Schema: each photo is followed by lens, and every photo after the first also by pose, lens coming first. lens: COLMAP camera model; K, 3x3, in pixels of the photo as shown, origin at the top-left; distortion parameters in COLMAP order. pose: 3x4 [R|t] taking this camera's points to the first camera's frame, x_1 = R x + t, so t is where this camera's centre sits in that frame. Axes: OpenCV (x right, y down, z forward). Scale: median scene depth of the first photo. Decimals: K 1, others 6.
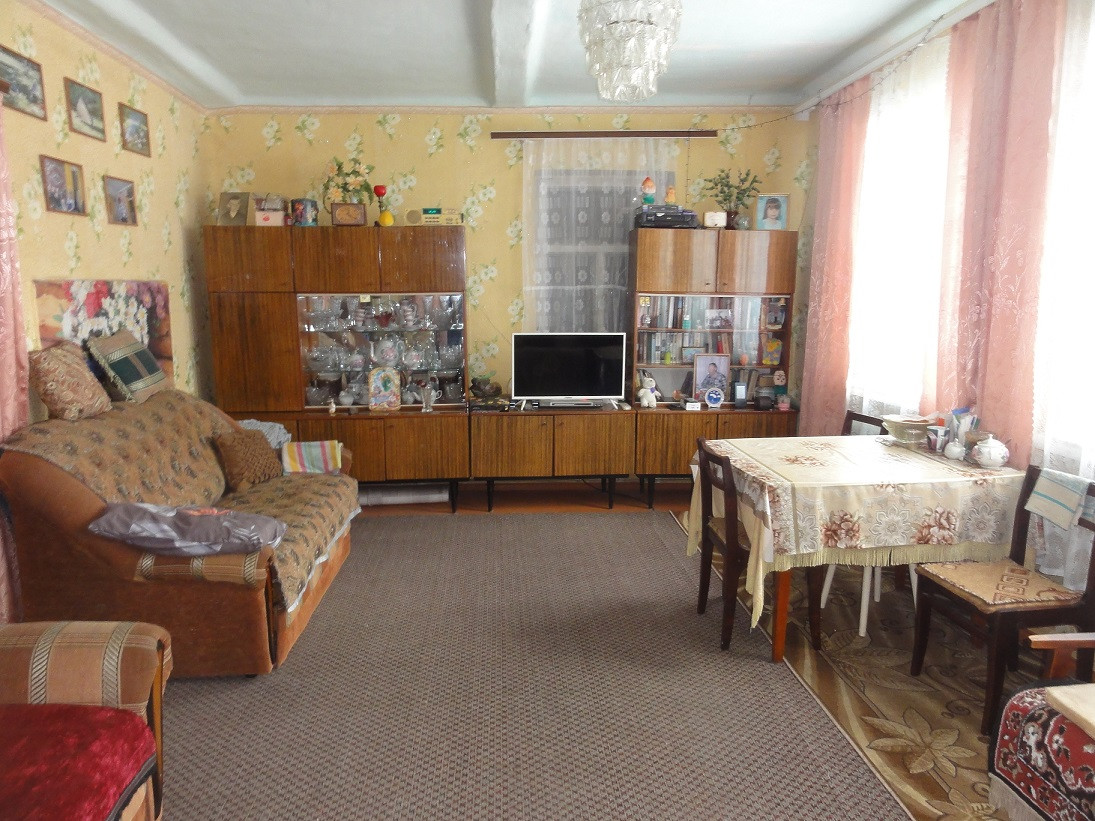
lens RADIAL K [[773.2, 0, 548.1], [0, 773.2, 407.2], [0, 0, 1]] dist [0.008798, -0.000879]
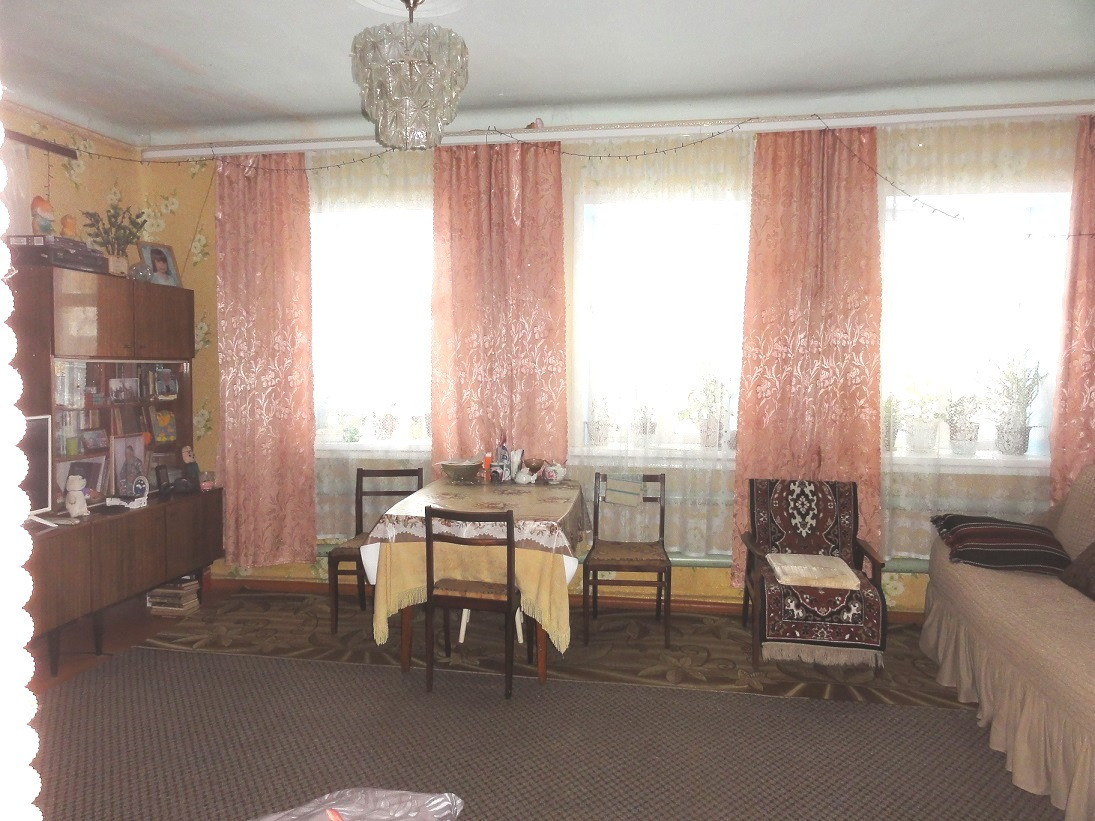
lens RADIAL K [[773.2, 0, 549.0], [0, 773.2, 405.9], [0, 0, 1]] dist [0.008798, -0.000879]
pose [[0.230954, -0.059611, 0.971137, -0.941070], [0.142070, 0.989490, 0.026951, -0.120239], [-0.962536, 0.131745, 0.236996, 0.819945]]
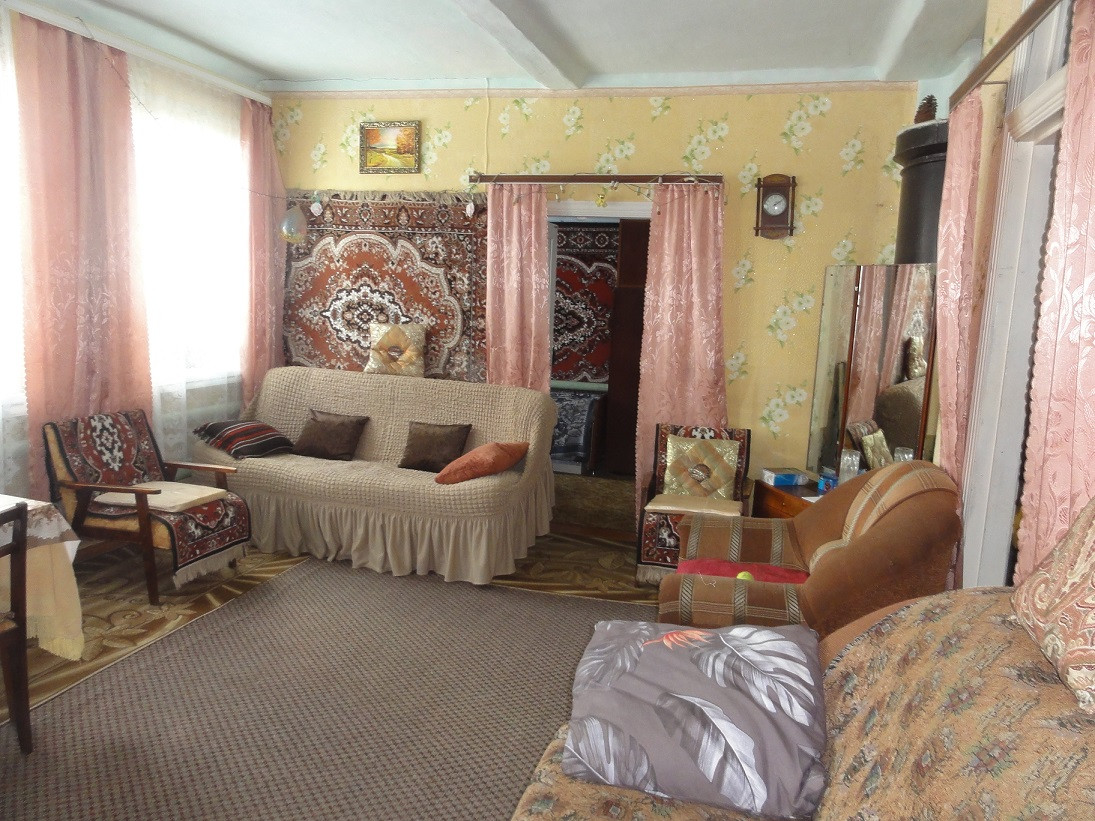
lens RADIAL K [[773.2, 0, 547.6], [0, 773.2, 407.0], [0, 0, 1]] dist [0.008798, -0.000879]
pose [[-0.935192, -0.087372, 0.343195, -0.619347], [0.013010, 0.959957, 0.279843, -0.283986], [-0.353903, 0.266172, -0.896608, 1.785370]]
